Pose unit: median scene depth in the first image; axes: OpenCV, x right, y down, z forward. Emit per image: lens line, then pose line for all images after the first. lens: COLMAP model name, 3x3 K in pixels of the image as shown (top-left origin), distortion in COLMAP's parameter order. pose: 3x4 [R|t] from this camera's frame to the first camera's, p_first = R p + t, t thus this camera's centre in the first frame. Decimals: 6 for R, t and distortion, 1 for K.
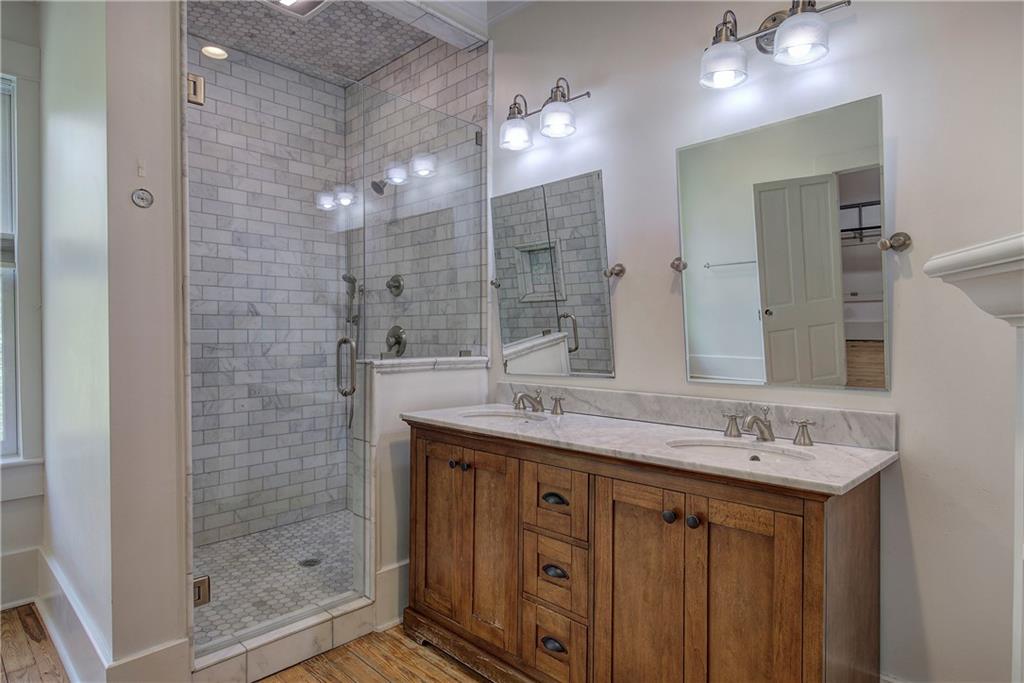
lens RADIAL K [[564.8, 0, 511.5], [0, 564.8, 341.2], [0, 0, 1]] dist [0.010980, -0.003731]
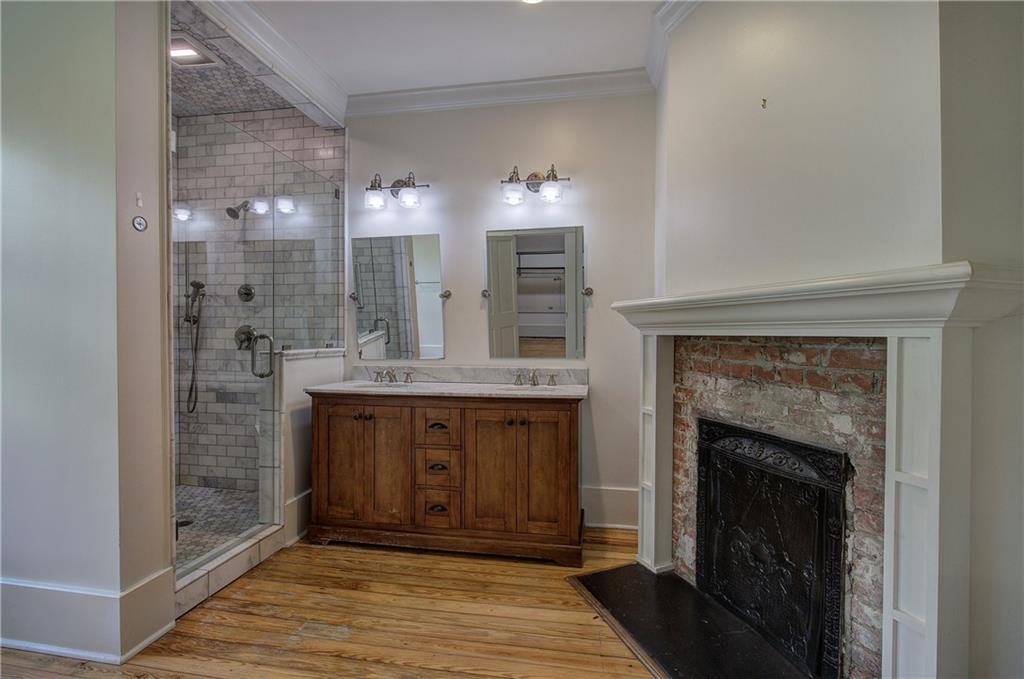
lens RADIAL K [[457.9, 0, 512.8], [0, 457.9, 340.0], [0, 0, 1]] dist [0.001556, 0.000657]
pose [[0.830009, -0.006445, 0.557713, -0.361920], [0.004289, 0.999977, 0.005172, 0.003543], [-0.557733, -0.001900, 0.830018, -0.214219]]
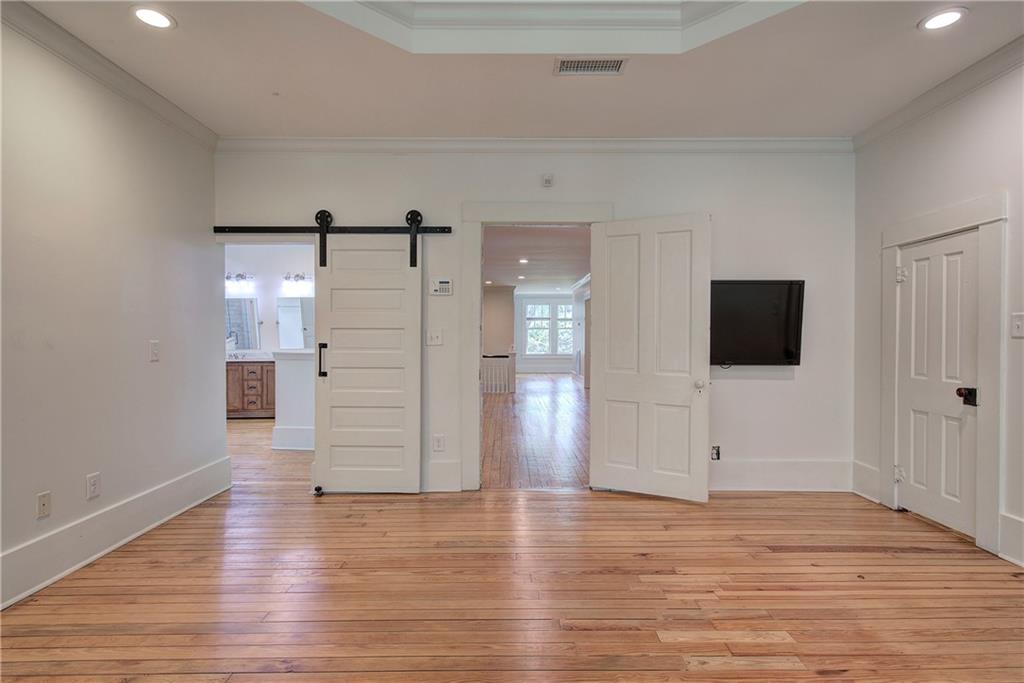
lens RADIAL K [[527.7, 0, 514.3], [0, 527.7, 344.4], [0, 0, 1]] dist [0.034627, 0.001562]
pose [[0.719711, -0.009876, 0.694204, -1.021447], [0.006395, 0.999951, 0.007595, 0.011547], [-0.694244, -0.001026, 0.719739, -2.661191]]
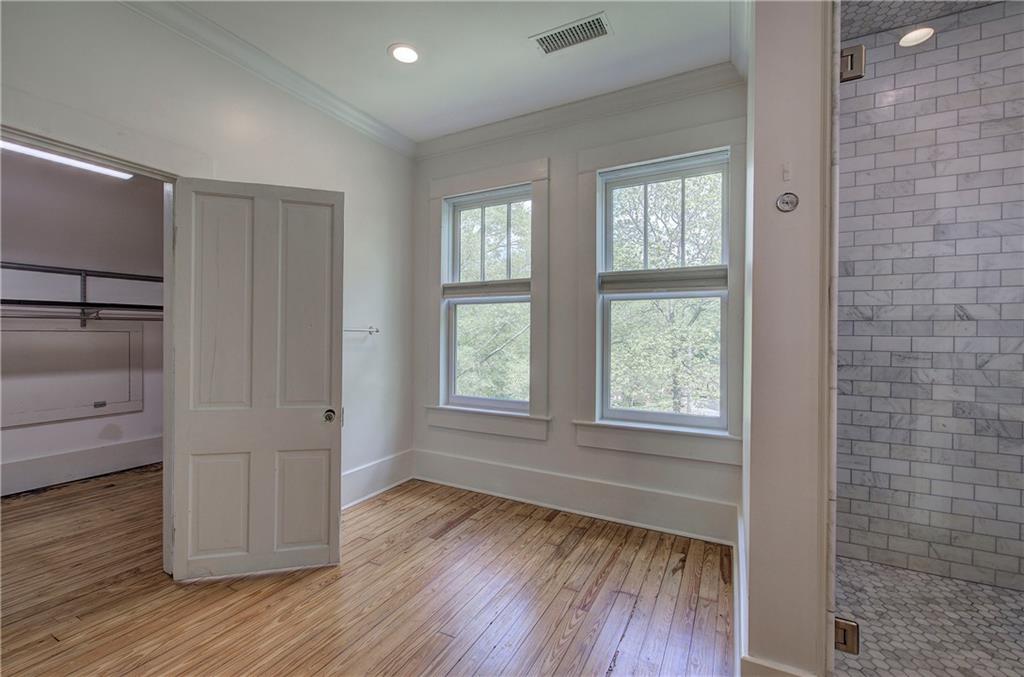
lens RADIAL K [[432.8, 0, 511.1], [0, 432.8, 338.8], [0, 0, 1]] dist [-0.004930, 0.000506]
pose [[0.288263, 0.009351, -0.957506, -0.049172], [-0.023516, 0.999720, 0.002683, -0.004884], [0.957263, 0.021743, 0.288402, 0.227386]]
